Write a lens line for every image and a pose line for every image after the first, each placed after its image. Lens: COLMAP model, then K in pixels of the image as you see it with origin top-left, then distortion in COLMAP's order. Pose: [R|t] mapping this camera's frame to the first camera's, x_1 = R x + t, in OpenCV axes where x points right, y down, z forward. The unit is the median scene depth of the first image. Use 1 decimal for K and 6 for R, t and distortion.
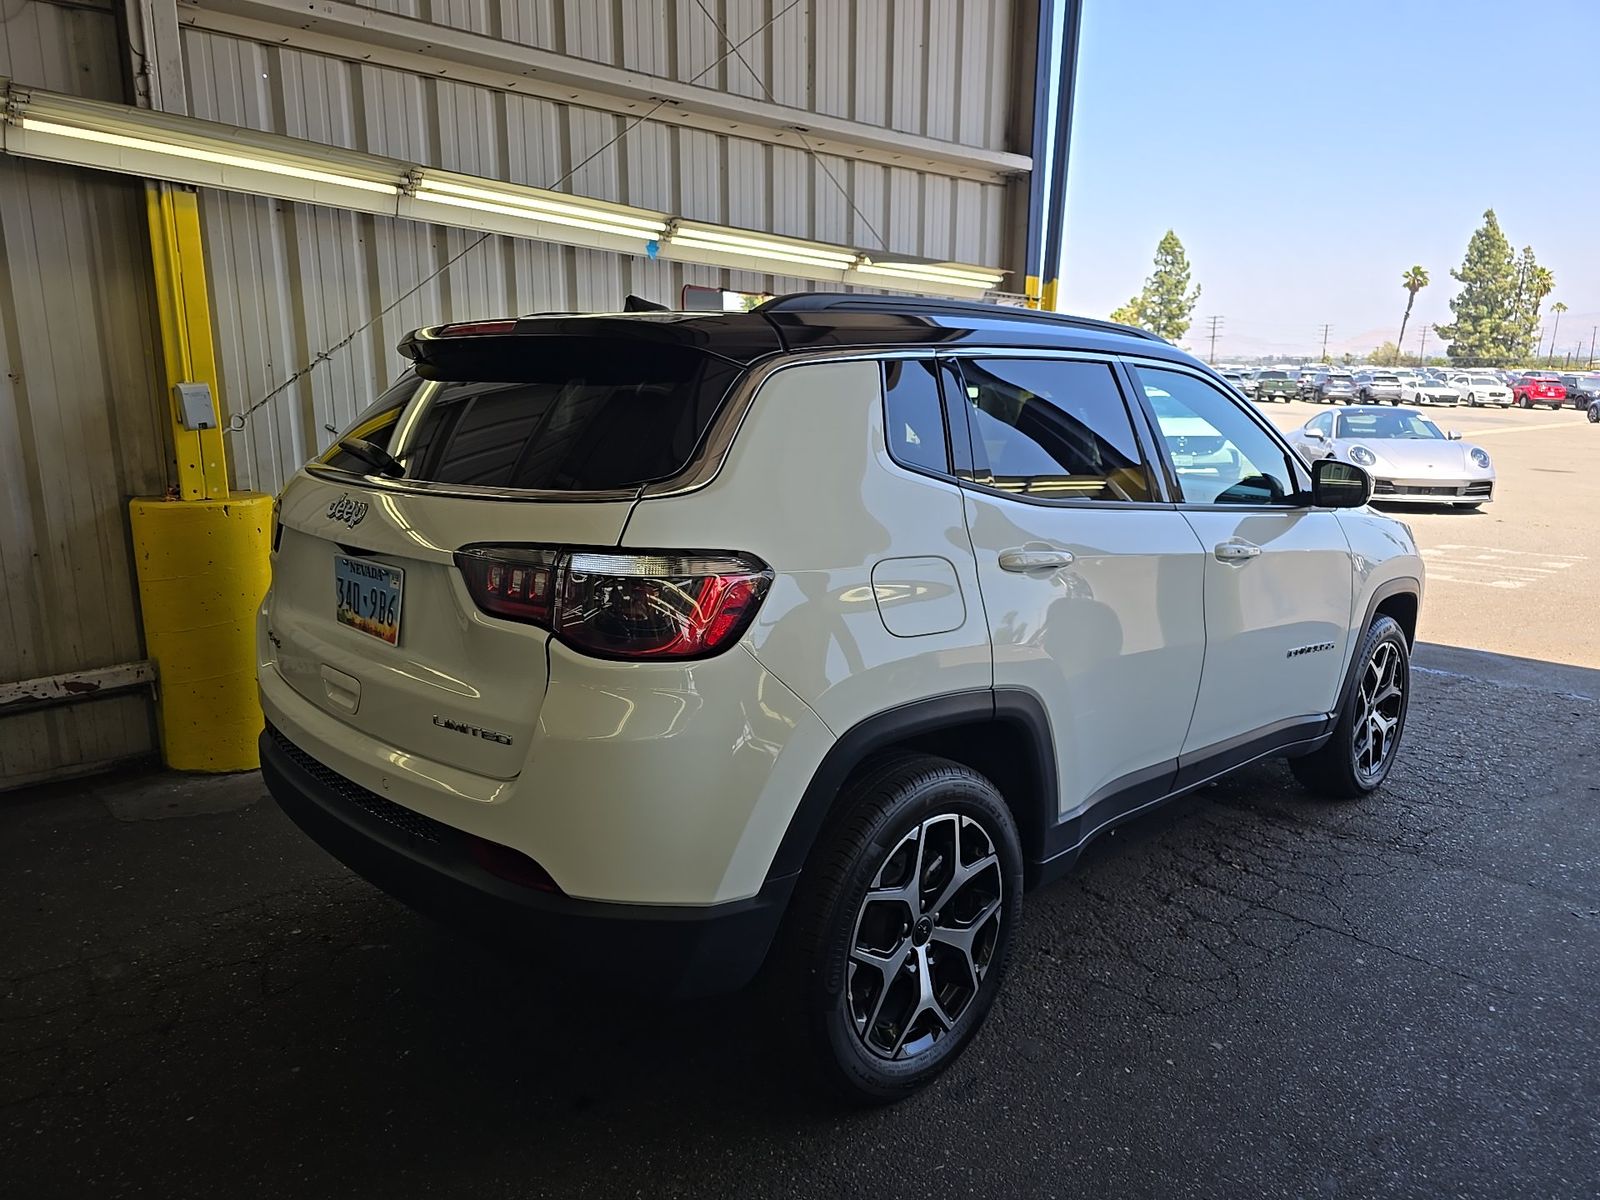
lens RADIAL K [[1066.2, 0, 804.5], [0, 1066.2, 599.3], [0, 0, 1]] dist [0.037205, -0.040846]
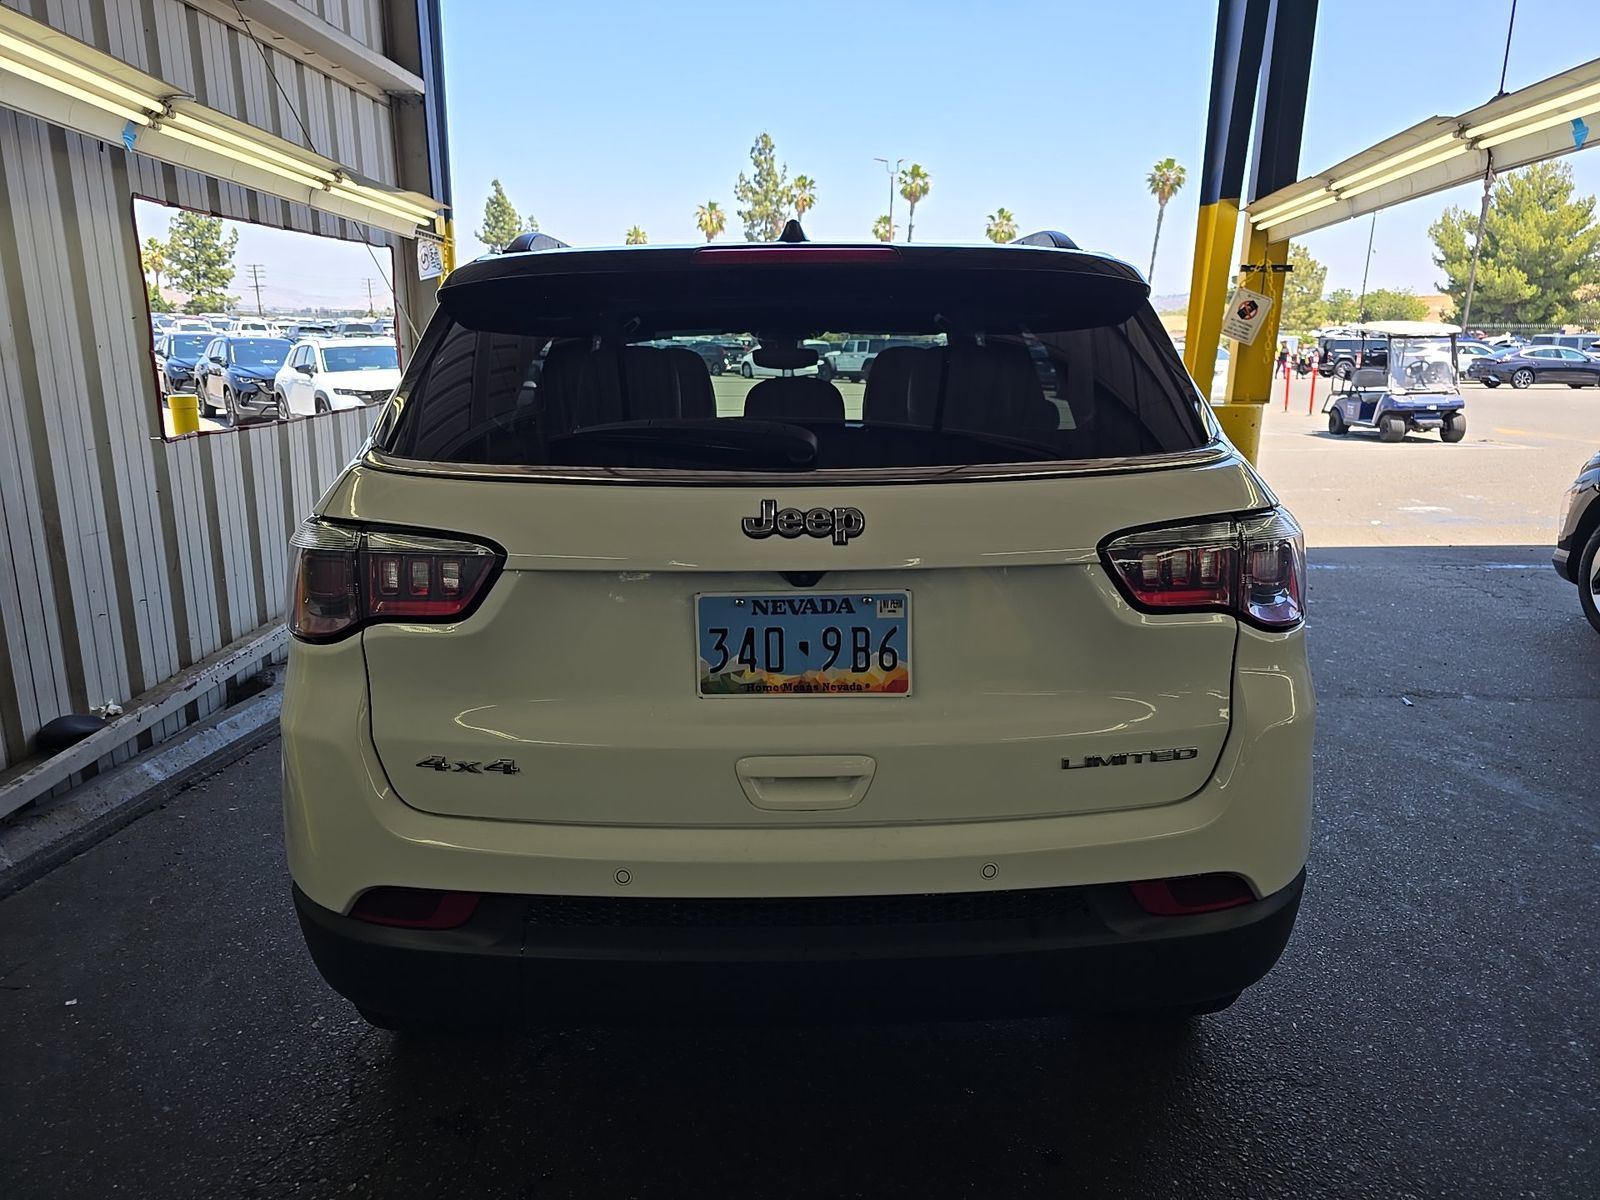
lens RADIAL K [[1066.2, 0, 804.5], [0, 1066.2, 599.3], [0, 0, 1]] dist [0.037205, -0.040846]
pose [[0.686669, -0.177007, 0.705091, -0.264321], [0.147597, 0.983649, 0.103195, -0.029964], [-0.711829, 0.033209, 0.701568, 0.153125]]
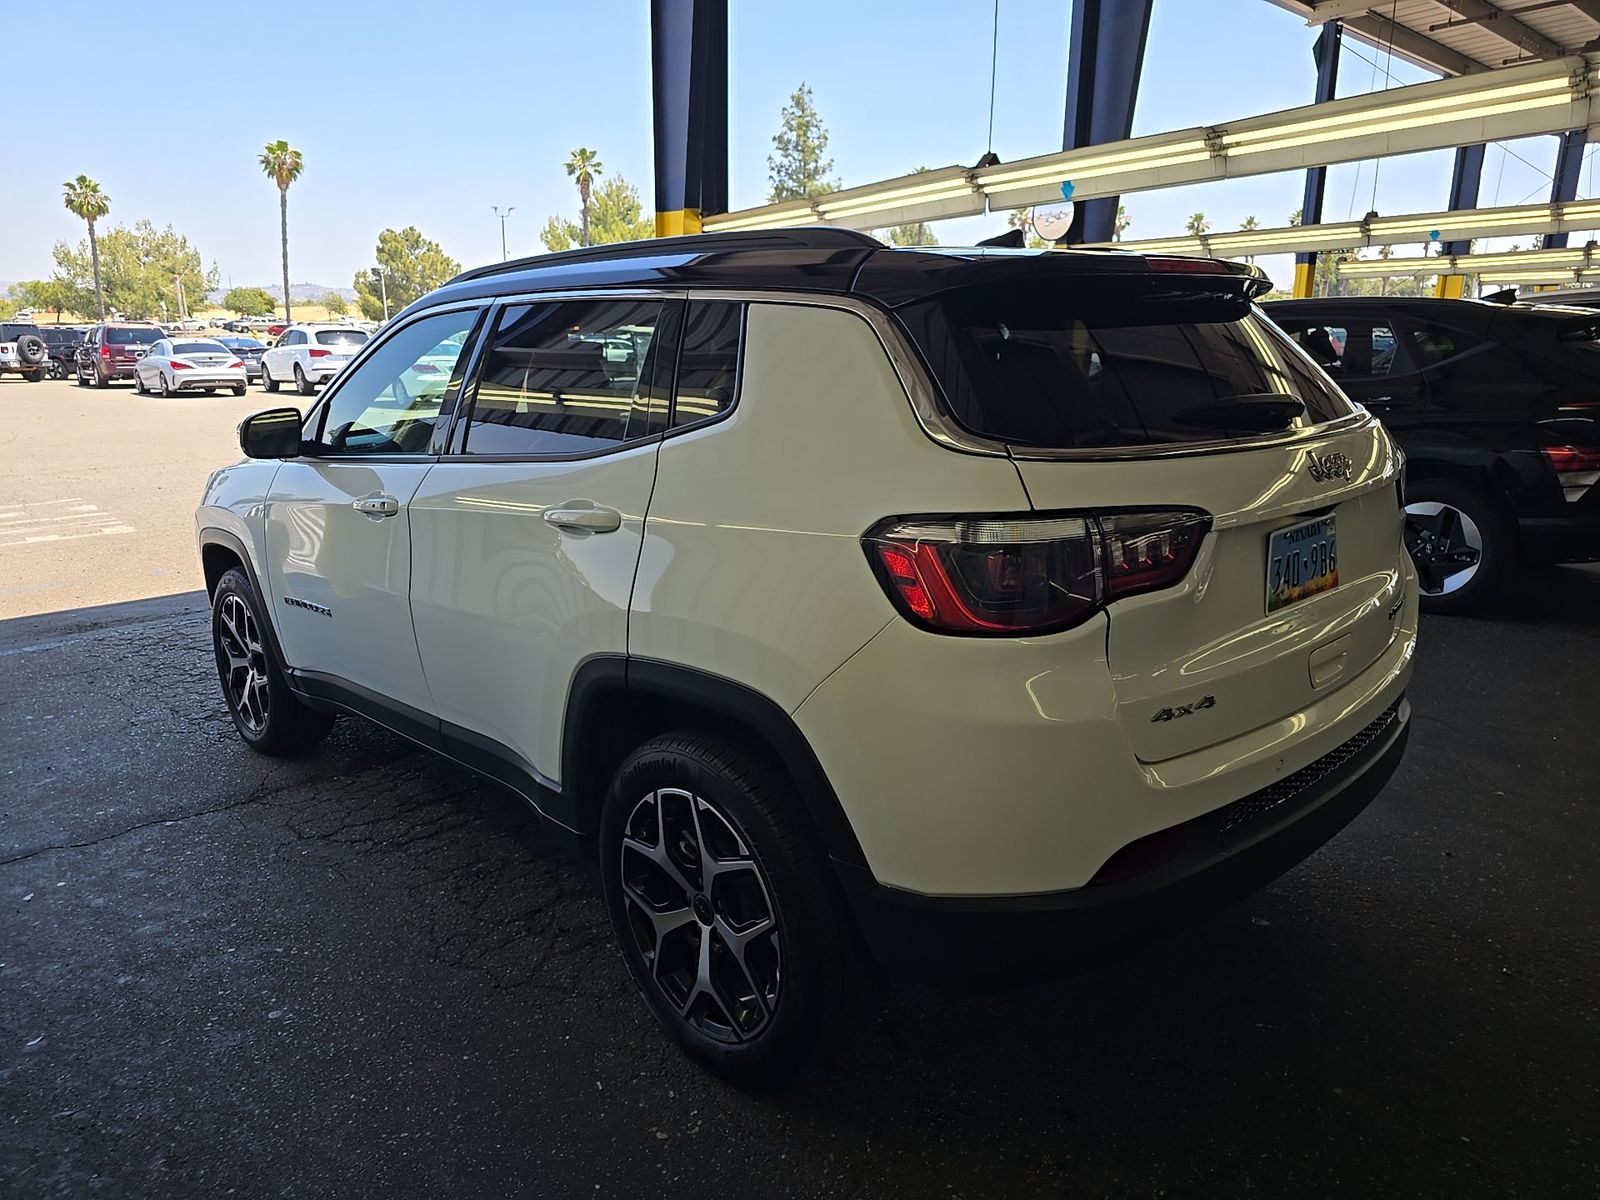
lens RADIAL K [[1066.2, 0, 804.5], [0, 1066.2, 599.3], [0, 0, 1]] dist [0.037205, -0.040846]
pose [[0.008263, -0.246973, 0.968987, -0.389050], [0.196271, 0.950572, 0.240605, -0.081810], [-0.980515, 0.188196, 0.056329, 0.408014]]
